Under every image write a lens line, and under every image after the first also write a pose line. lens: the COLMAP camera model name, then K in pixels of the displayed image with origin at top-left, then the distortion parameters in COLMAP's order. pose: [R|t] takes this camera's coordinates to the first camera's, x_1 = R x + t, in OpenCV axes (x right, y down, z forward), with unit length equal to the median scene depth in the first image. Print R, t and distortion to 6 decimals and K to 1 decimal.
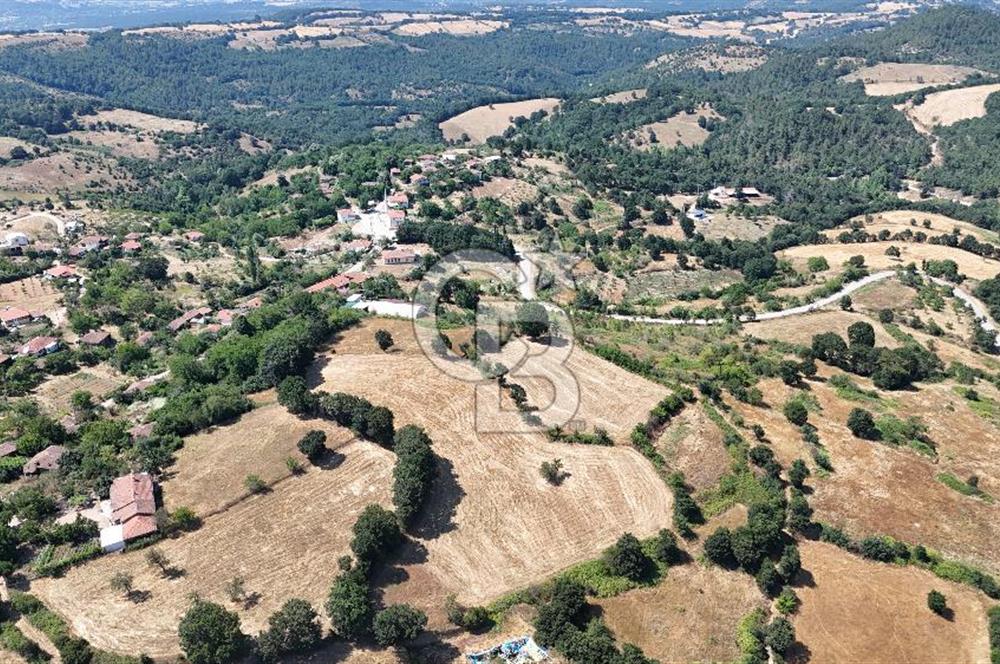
lens RADIAL K [[868.4, 0, 502.3], [0, 868.4, 329.0], [0, 0, 1]] dist [0.073034, -0.084745]
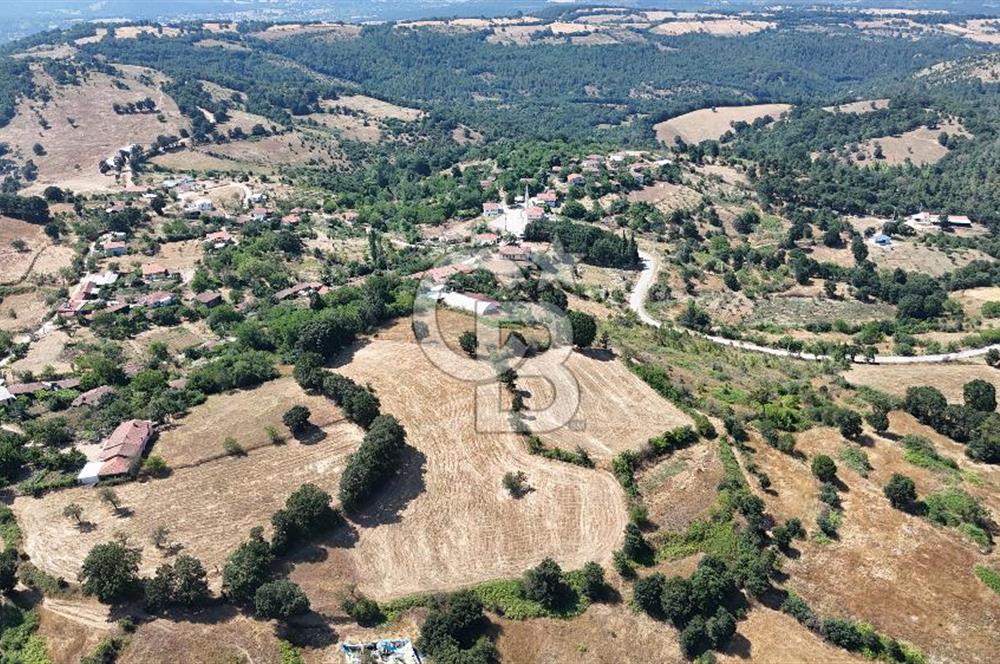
lens RADIAL K [[868.4, 0, 503.3], [0, 868.4, 328.2], [0, 0, 1]] dist [0.073034, -0.084745]
pose [[0.952959, 0.123252, -0.276907, 0.121040], [-0.122762, 0.992251, 0.019175, -0.010882], [0.277124, 0.015721, 0.960705, 0.022225]]
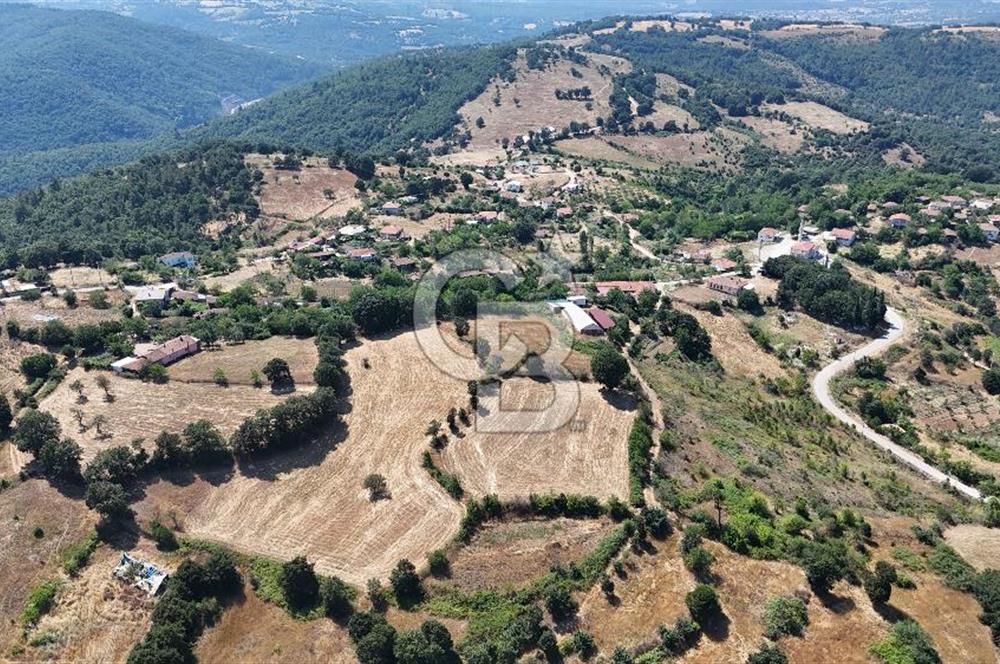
lens RADIAL K [[868.4, 0, 505.8], [0, 868.4, 330.3], [0, 0, 1]] dist [0.073034, -0.084745]
pose [[0.591625, 0.328685, -0.736170, 0.332566], [-0.322902, 0.933287, 0.157193, -0.082600], [0.738725, 0.144711, 0.658288, 0.179596]]
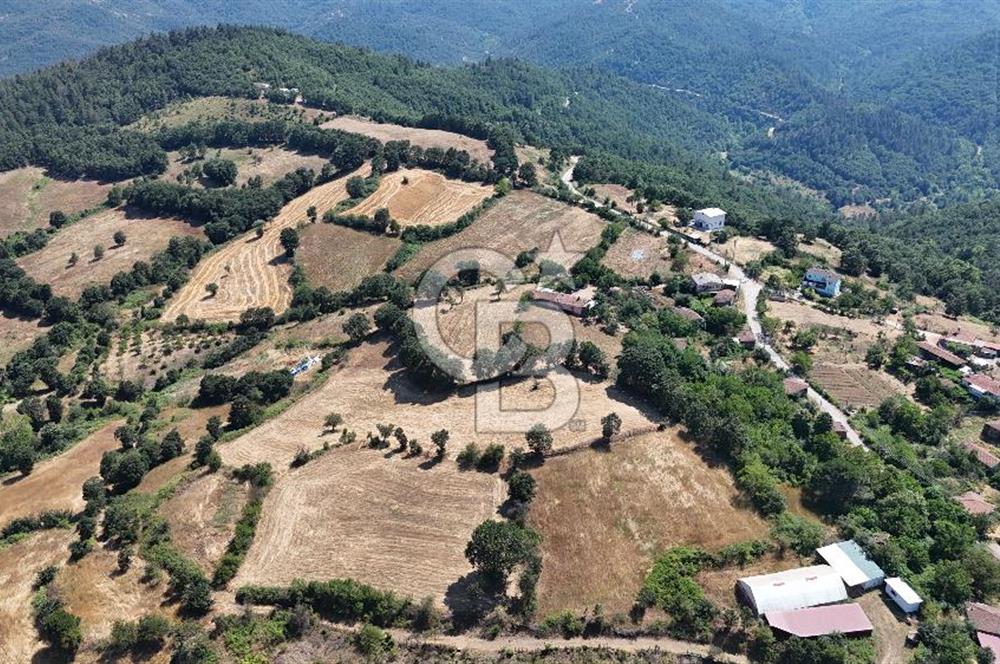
lens RADIAL K [[868.4, 0, 502.4], [0, 868.4, 335.4], [0, 0, 1]] dist [0.073034, -0.084745]
pose [[-0.834331, 0.245510, -0.493576, 0.159610], [-0.202348, 0.696464, 0.688472, -0.287809], [0.512784, 0.674287, -0.531403, 0.661748]]
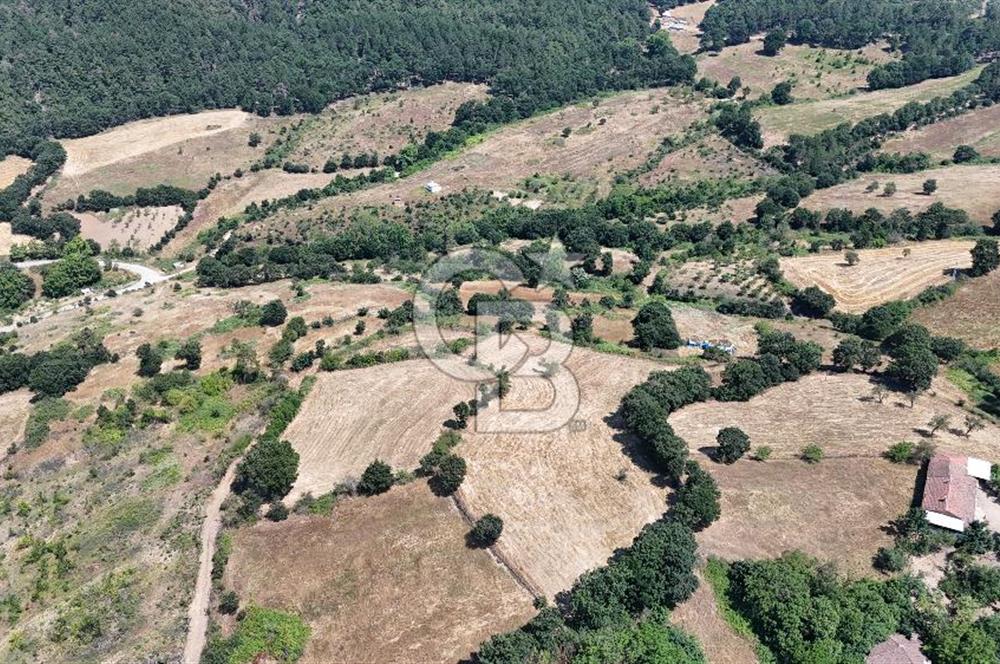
lens RADIAL K [[868.4, 0, 503.0], [0, 868.4, 339.2], [0, 0, 1]] dist [0.073034, -0.084745]
pose [[-0.628285, -0.359992, 0.689684, -0.256323], [0.333320, 0.676459, 0.656735, -0.235769], [-0.702962, 0.642502, -0.305016, 0.550435]]
